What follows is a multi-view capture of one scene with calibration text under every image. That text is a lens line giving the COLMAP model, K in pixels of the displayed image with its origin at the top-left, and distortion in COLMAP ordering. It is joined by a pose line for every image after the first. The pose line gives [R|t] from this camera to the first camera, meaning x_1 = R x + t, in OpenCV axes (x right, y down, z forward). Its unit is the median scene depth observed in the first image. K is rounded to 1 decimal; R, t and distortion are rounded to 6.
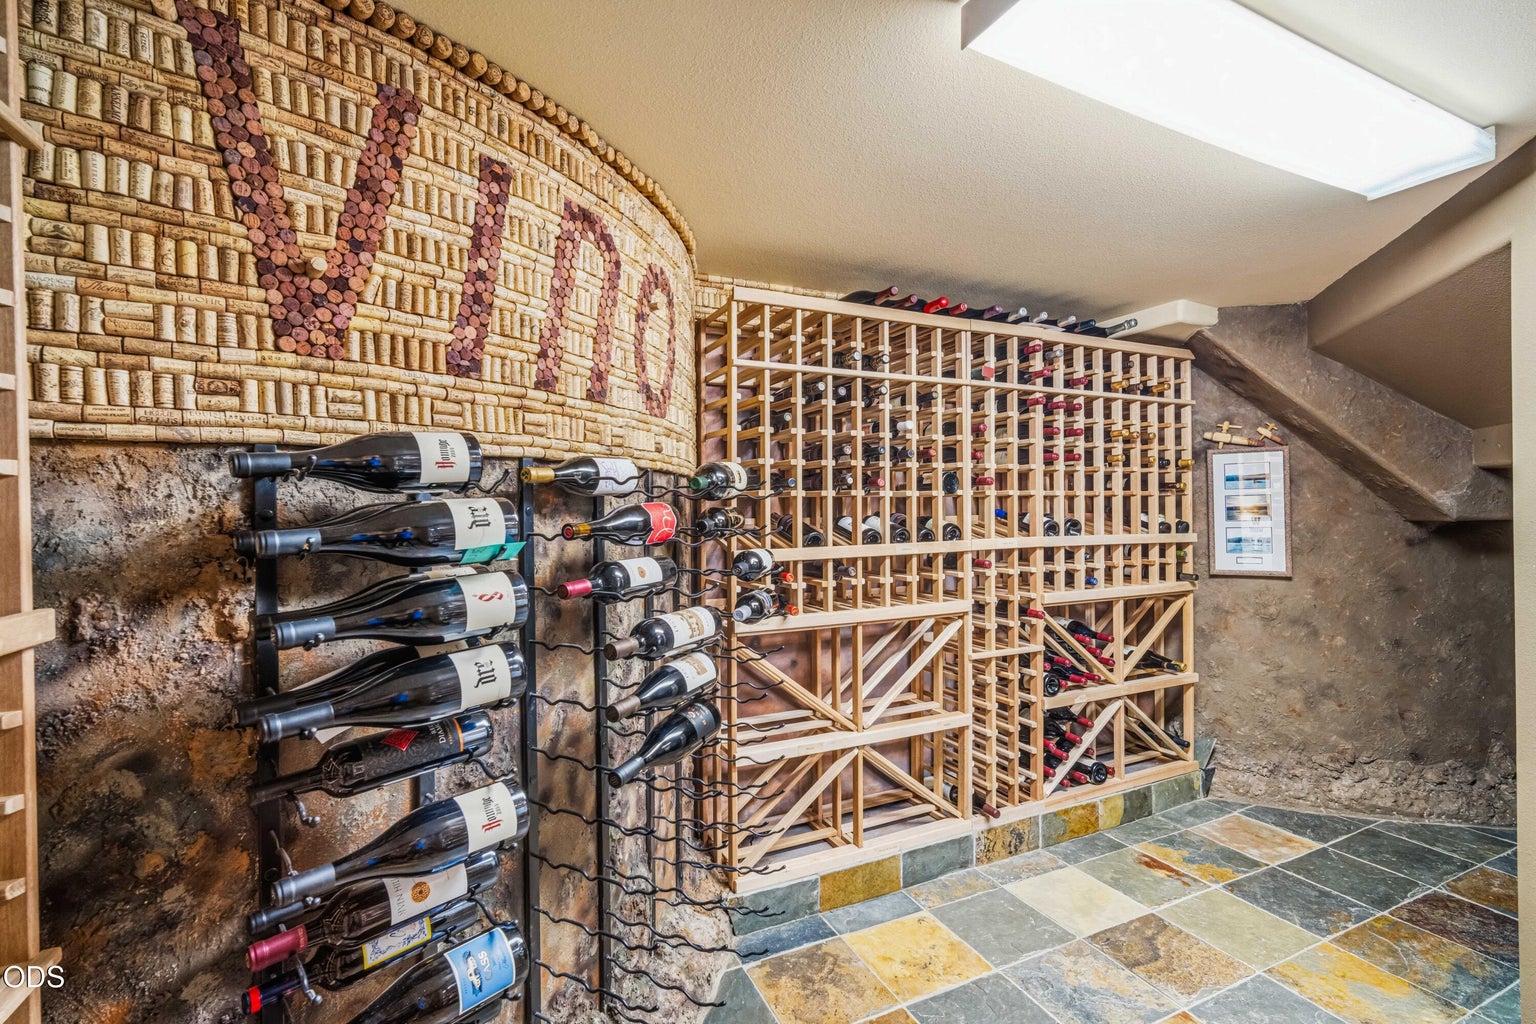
lens RADIAL K [[671.8, 0, 760.8], [0, 671.8, 512.5], [0, 0, 1]] dist [-0.014461, 0.006908]
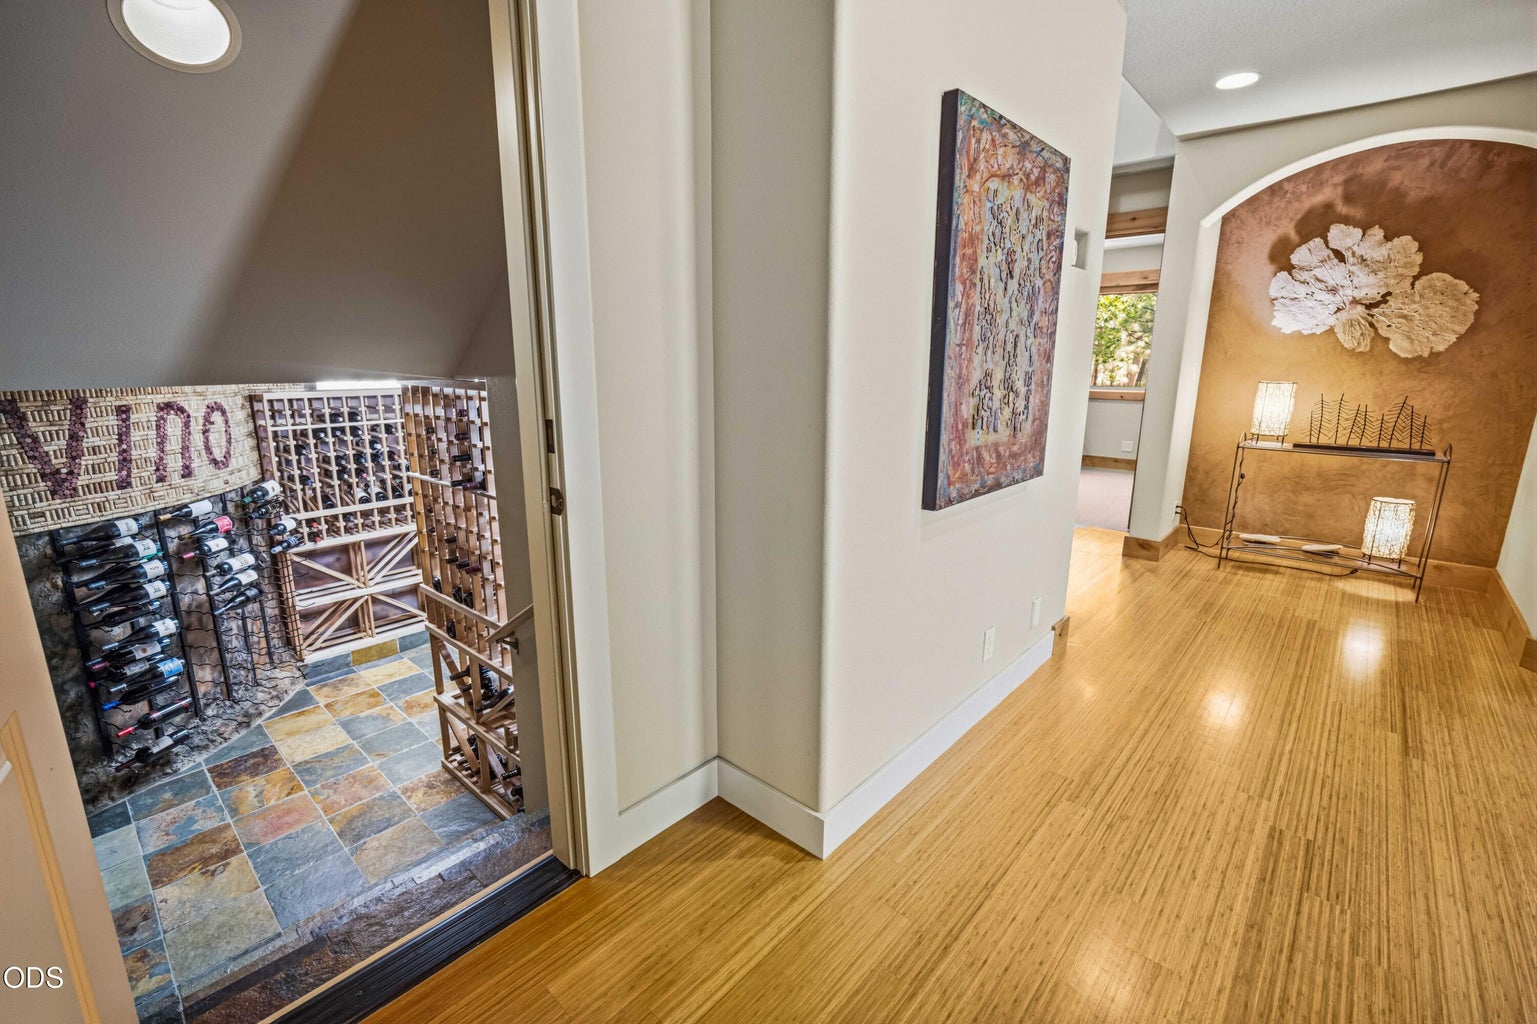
lens RADIAL K [[672.2, 0, 761.3], [0, 672.2, 512.5], [0, 0, 1]] dist [-0.014461, 0.006908]
pose [[0.921318, -0.076441, 0.381222, 1.029087], [-0.010247, 0.975369, 0.220341, -0.814245], [-0.388675, -0.206910, 0.897842, -2.806676]]
